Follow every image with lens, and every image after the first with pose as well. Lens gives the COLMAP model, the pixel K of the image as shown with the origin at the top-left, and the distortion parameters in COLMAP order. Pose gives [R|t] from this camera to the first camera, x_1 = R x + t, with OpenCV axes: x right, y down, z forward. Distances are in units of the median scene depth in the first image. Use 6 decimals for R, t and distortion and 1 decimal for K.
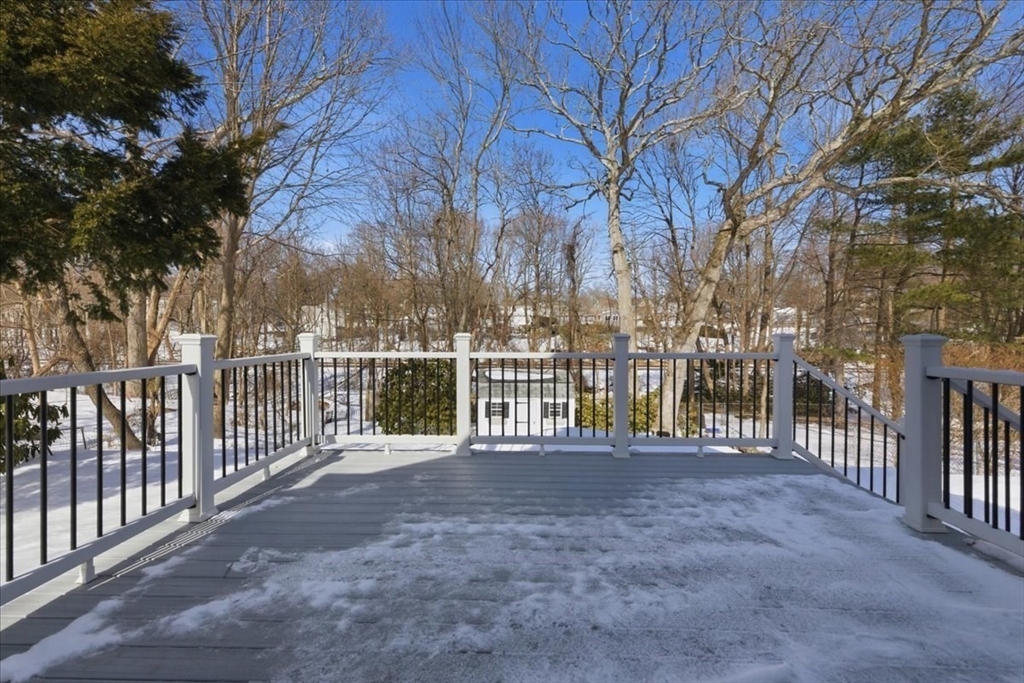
lens RADIAL K [[435.0, 0, 506.6], [0, 435.0, 342.4], [0, 0, 1]] dist [0.002751, 0.000238]
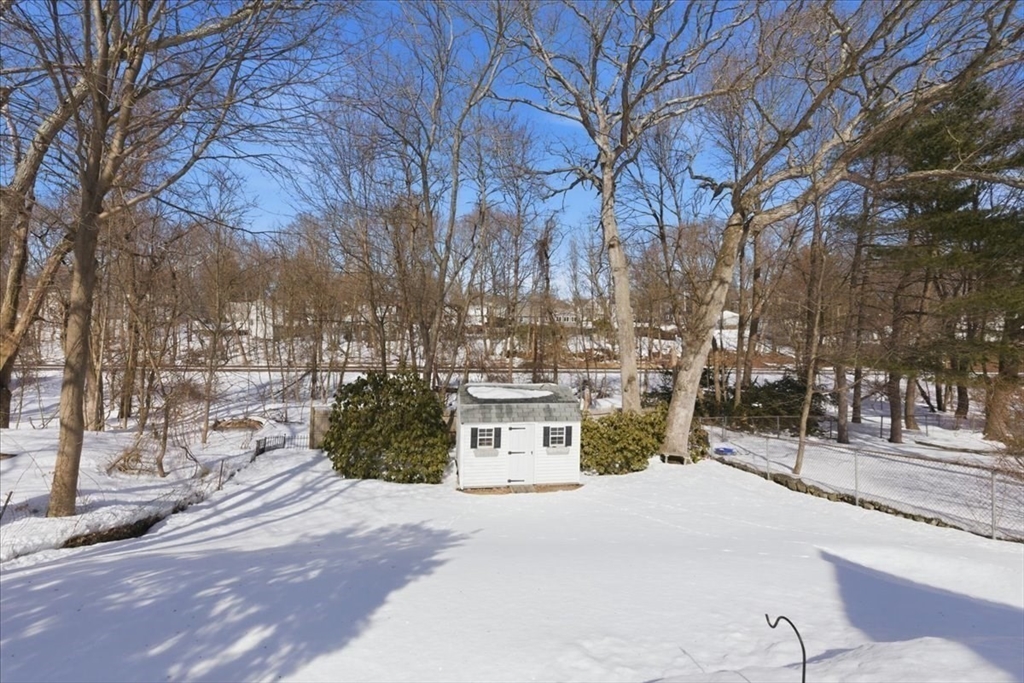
lens RADIAL K [[435.0, 0, 506.6], [0, 435.0, 342.4], [0, 0, 1]] dist [0.002751, 0.000238]
pose [[0.993058, 0.005165, 0.117510, -0.058911], [-0.005225, 0.999986, 0.000198, -0.014593], [-0.117508, -0.000811, 0.993072, 0.160336]]
